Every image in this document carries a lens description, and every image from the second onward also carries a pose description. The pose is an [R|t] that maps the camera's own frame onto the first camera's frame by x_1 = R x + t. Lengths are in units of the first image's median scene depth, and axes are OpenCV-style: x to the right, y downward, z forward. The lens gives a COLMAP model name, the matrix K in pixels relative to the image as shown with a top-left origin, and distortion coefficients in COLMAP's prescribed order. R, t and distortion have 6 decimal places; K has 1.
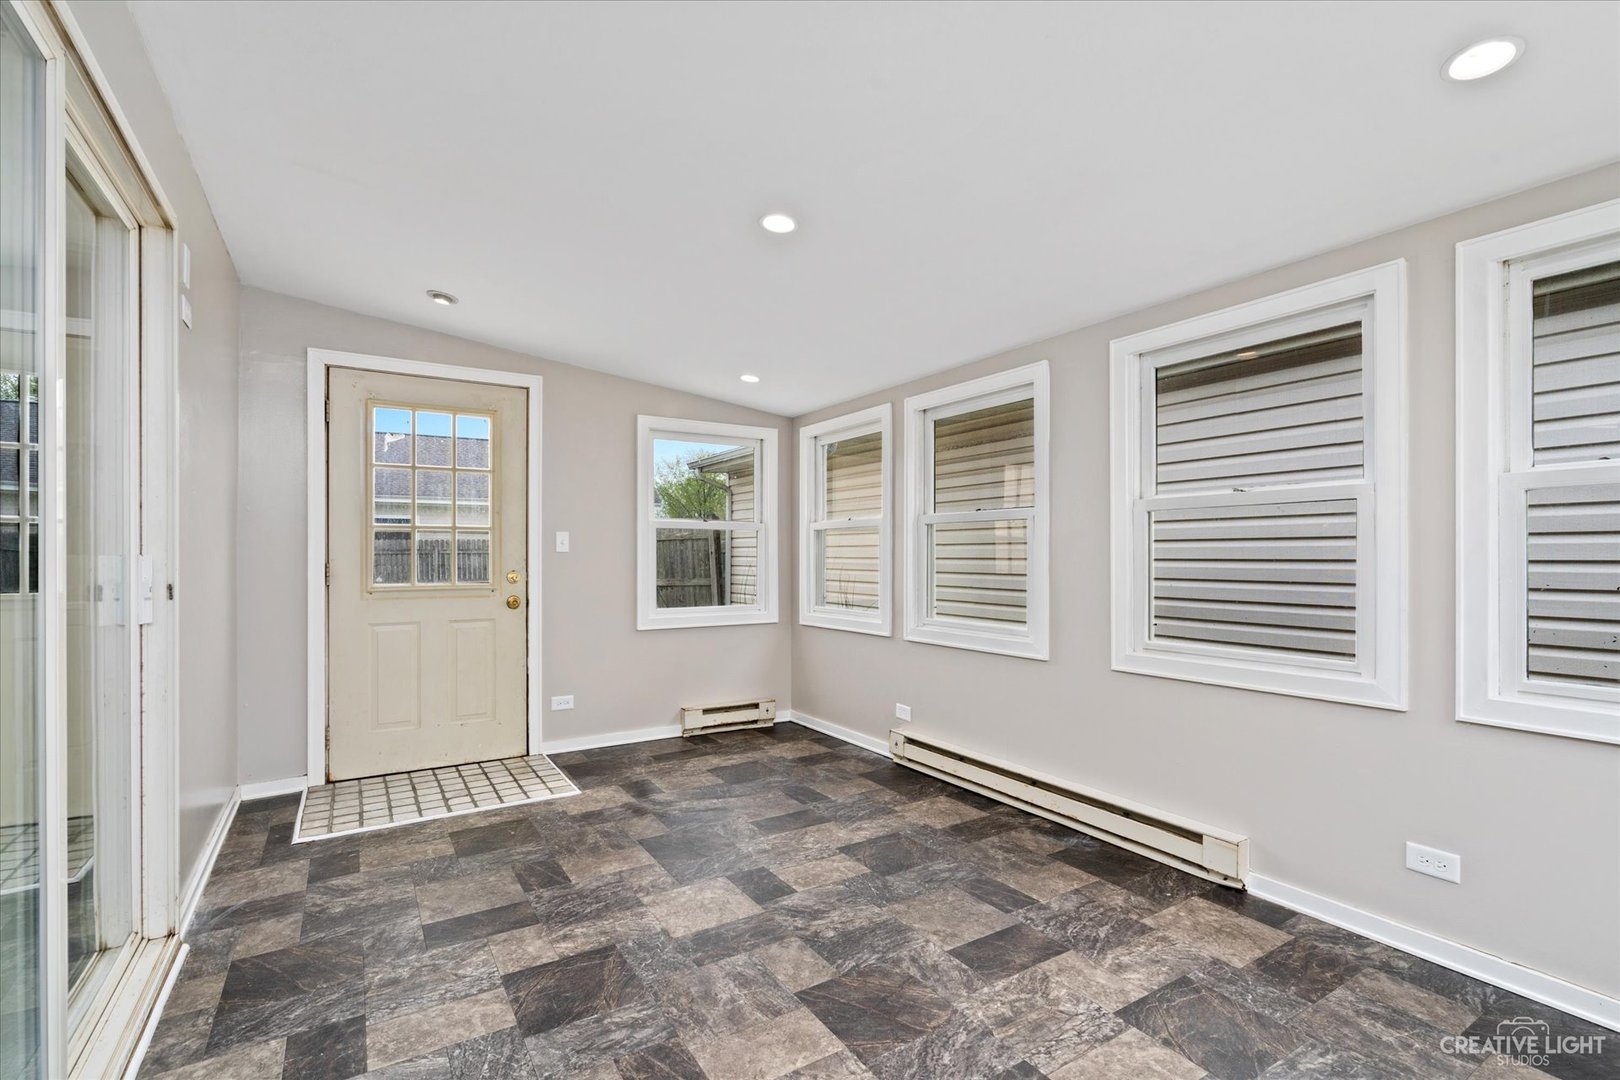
lens RADIAL K [[748.9, 0, 812.5], [0, 748.9, 551.0], [0, 0, 1]] dist [-0.003536, -0.000424]
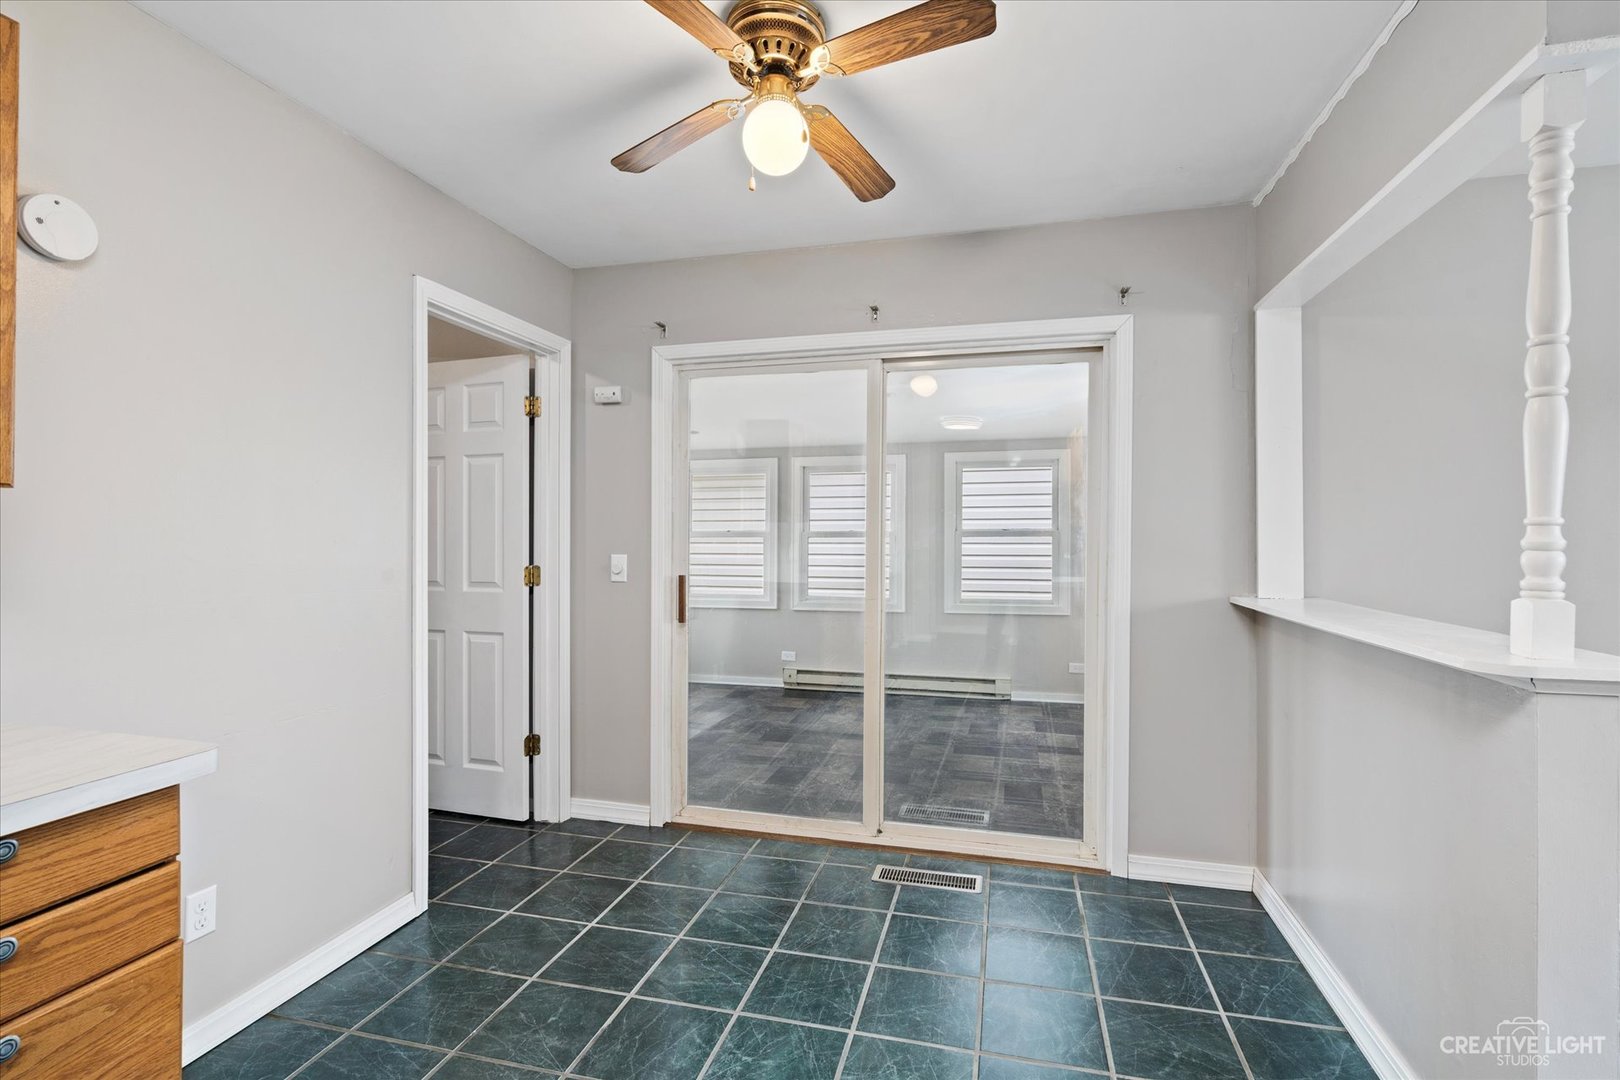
lens RADIAL K [[748.9, 0, 812.5], [0, 748.9, 551.0], [0, 0, 1]] dist [-0.003536, -0.000424]
pose [[0.714357, -0.003940, 0.699770, -1.131557], [-0.003431, 0.999952, 0.009133, -0.024439], [-0.699773, -0.008925, 0.714310, -0.190906]]
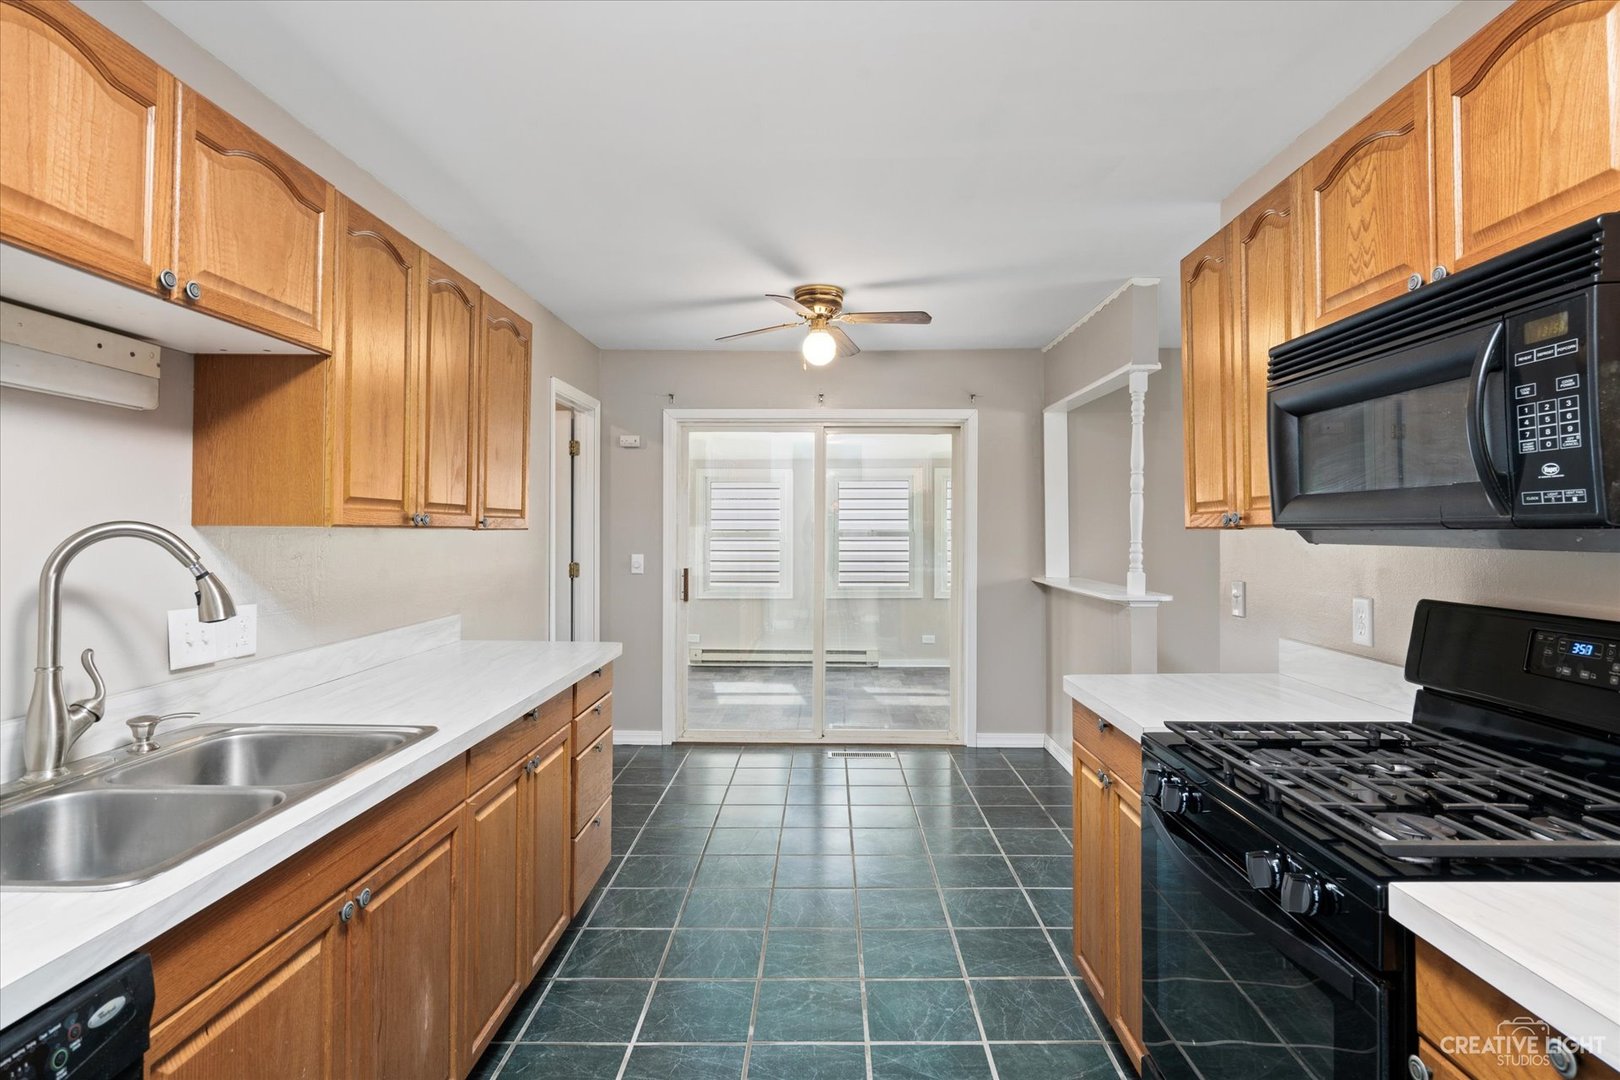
lens RADIAL K [[809.4, 0, 810.0], [0, 809.4, 540.0], [0, 0, 1]] dist [-0.000326, -0.000129]
pose [[0.541615, -0.004091, 0.840617, -1.743918], [-0.000663, 0.999986, 0.005294, -0.045645], [-0.840627, -0.003425, 0.541604, -0.403029]]
